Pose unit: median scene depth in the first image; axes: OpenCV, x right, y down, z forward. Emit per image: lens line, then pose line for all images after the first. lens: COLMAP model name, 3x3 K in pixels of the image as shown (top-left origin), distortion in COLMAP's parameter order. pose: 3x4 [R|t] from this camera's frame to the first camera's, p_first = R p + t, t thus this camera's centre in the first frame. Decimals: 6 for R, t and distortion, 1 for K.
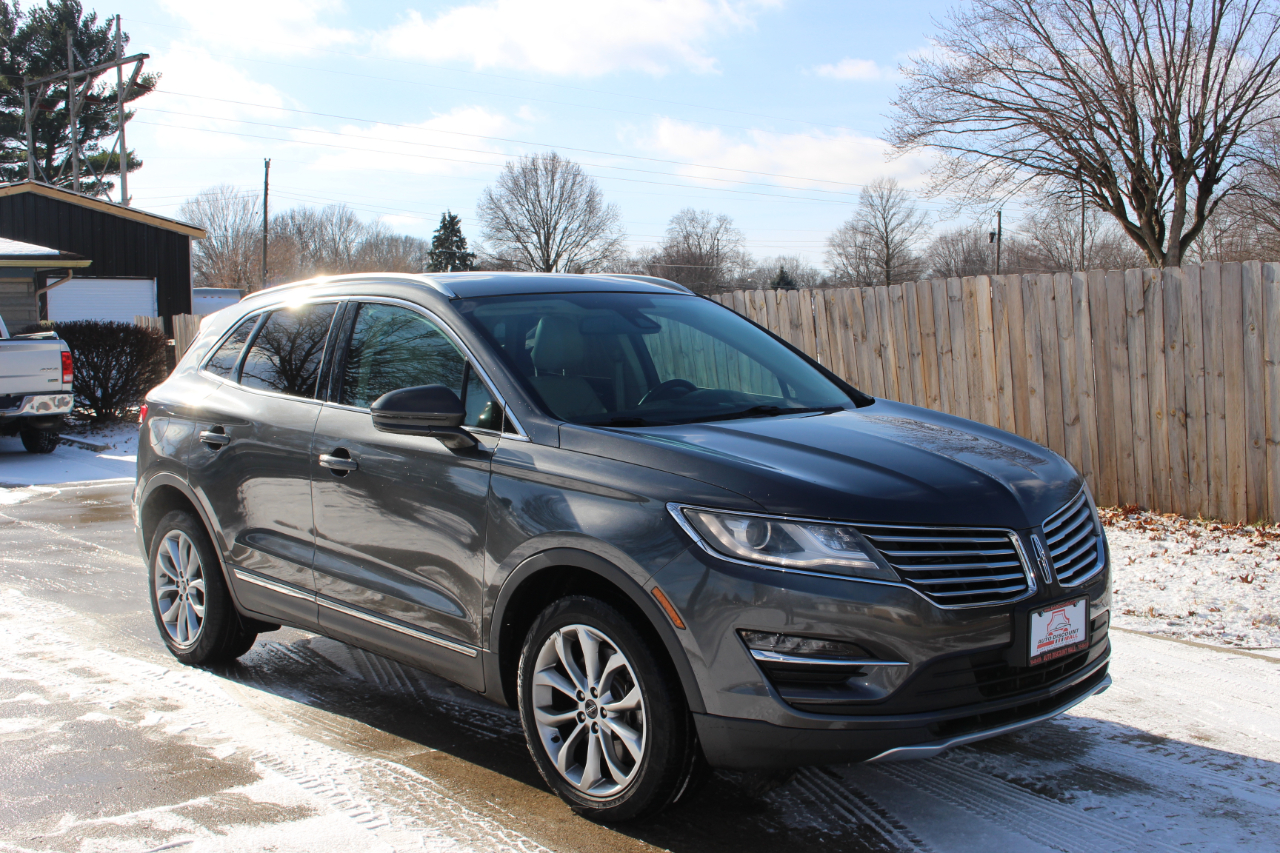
lens RADIAL K [[1398.2, 0, 640.0], [0, 1398.2, 426.5], [0, 0, 1]] dist [-0.052709, -0.001351]
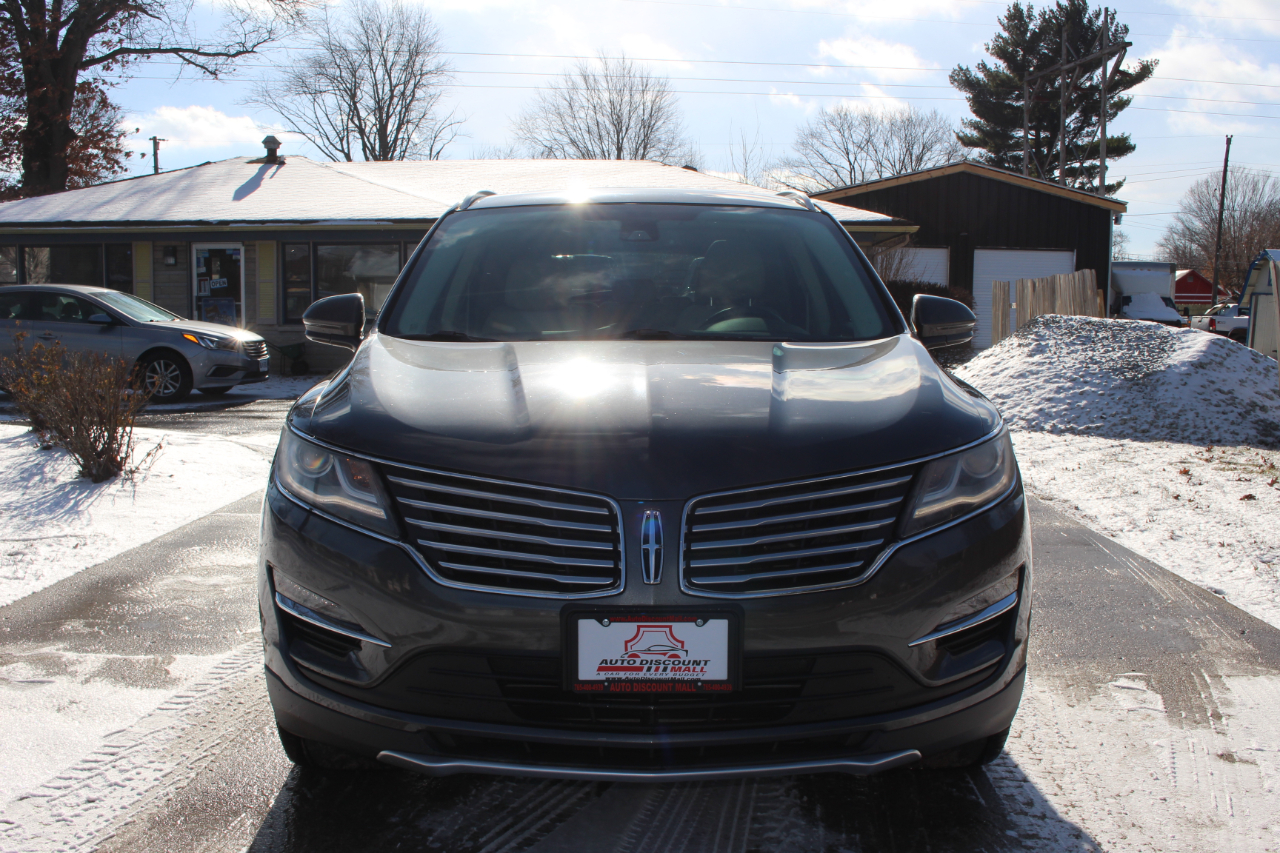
lens RADIAL K [[1305.0, 0, 640.0], [0, 1305.0, 426.5], [0, 0, 1]] dist [-0.129594, 0.132465]
pose [[0.753727, 0.083479, -0.651864, 0.047043], [-0.066722, 0.996495, 0.050465, 0.000307], [0.653791, 0.005457, 0.756655, 0.034681]]
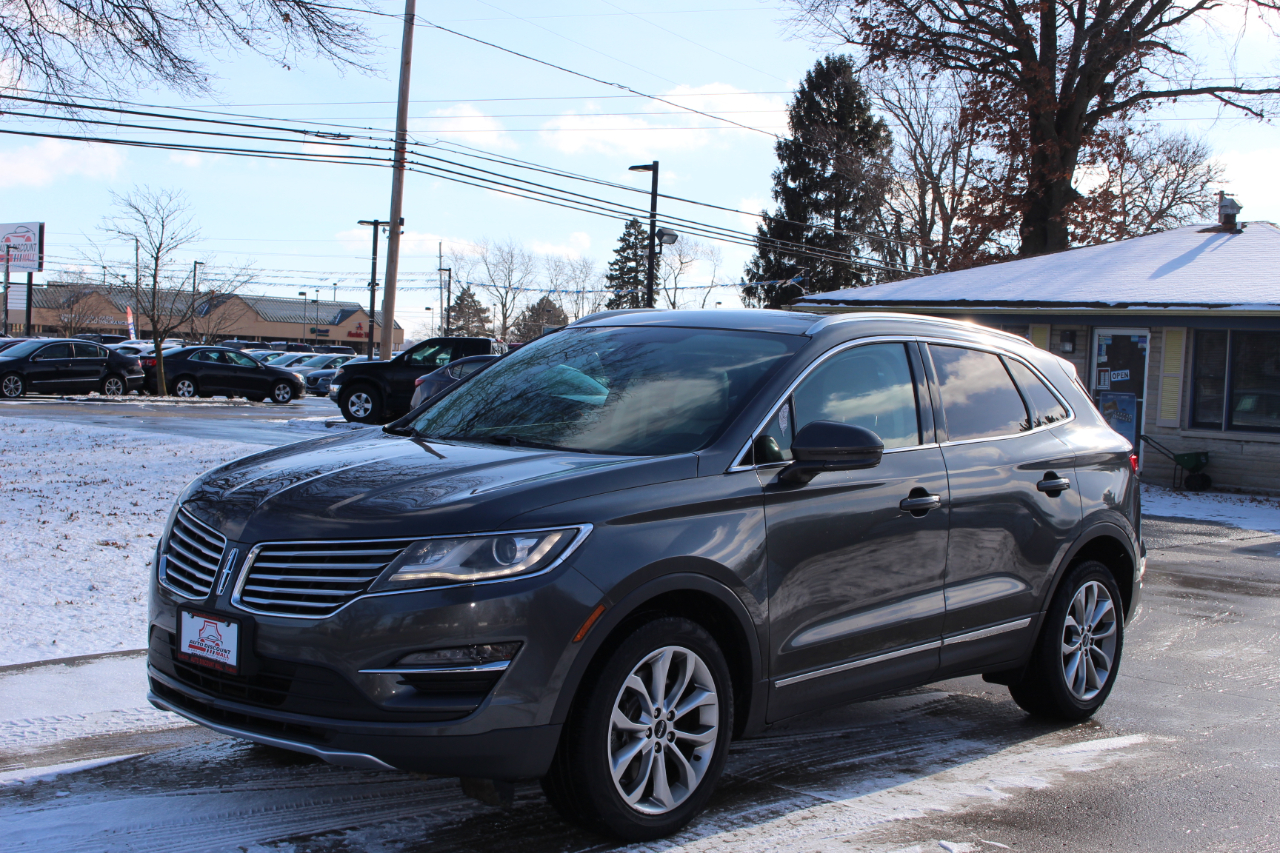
lens RADIAL K [[1656.5, 0, 663.8], [0, 1656.5, 427.6], [0, 0, 1]] dist [-0.060551, 0.029015]
pose [[0.134039, 0.061325, -0.989077, 0.102992], [-0.121254, 0.991599, 0.045049, -0.006986], [0.983530, 0.113891, 0.140349, 0.076558]]
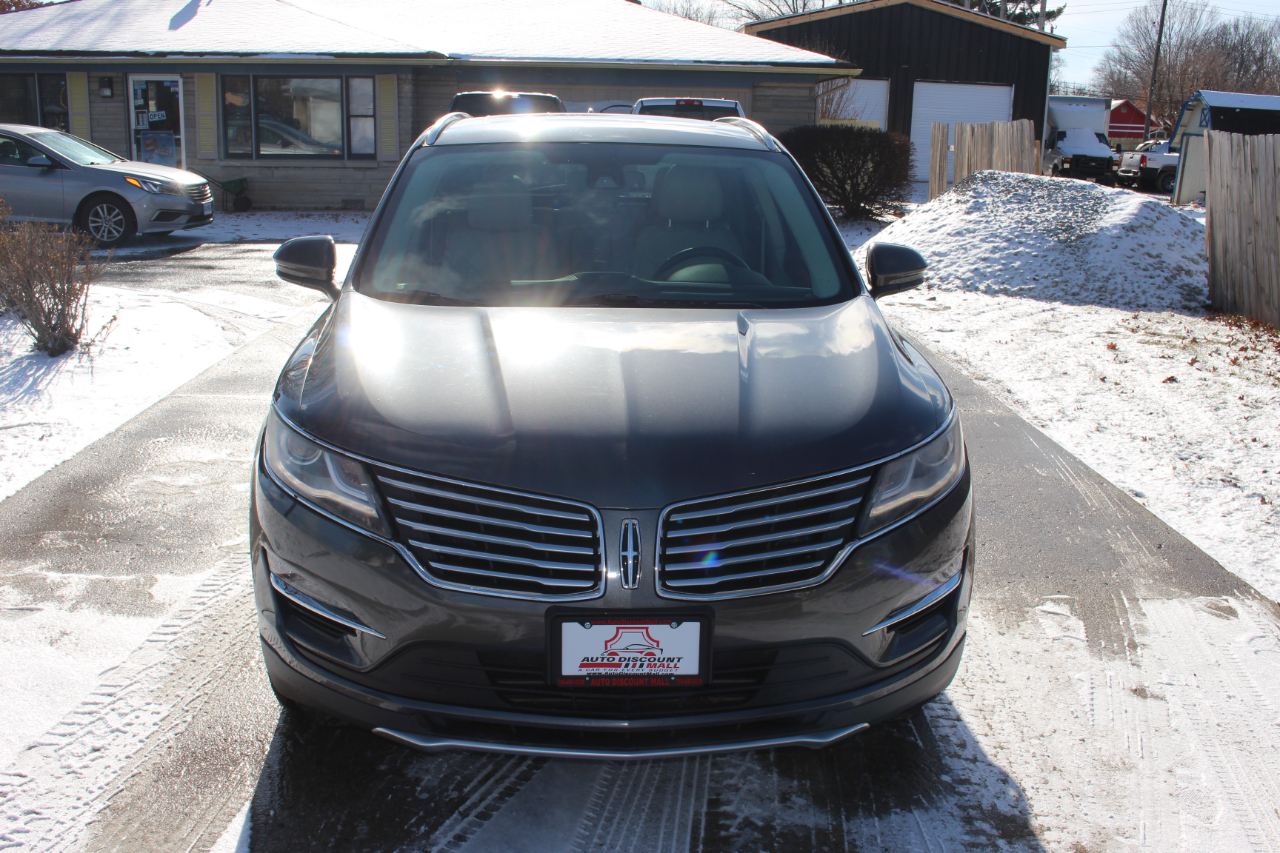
lens RADIAL K [[1281.8, 0, 640.0], [0, 1281.8, 426.5], [0, 0, 1]] dist [-0.128354, 0.126177]
pose [[0.783157, 0.179112, -0.595470, 0.046123], [-0.081508, 0.978924, 0.187252, -0.006547], [0.616459, -0.098112, 0.781250, 0.032695]]
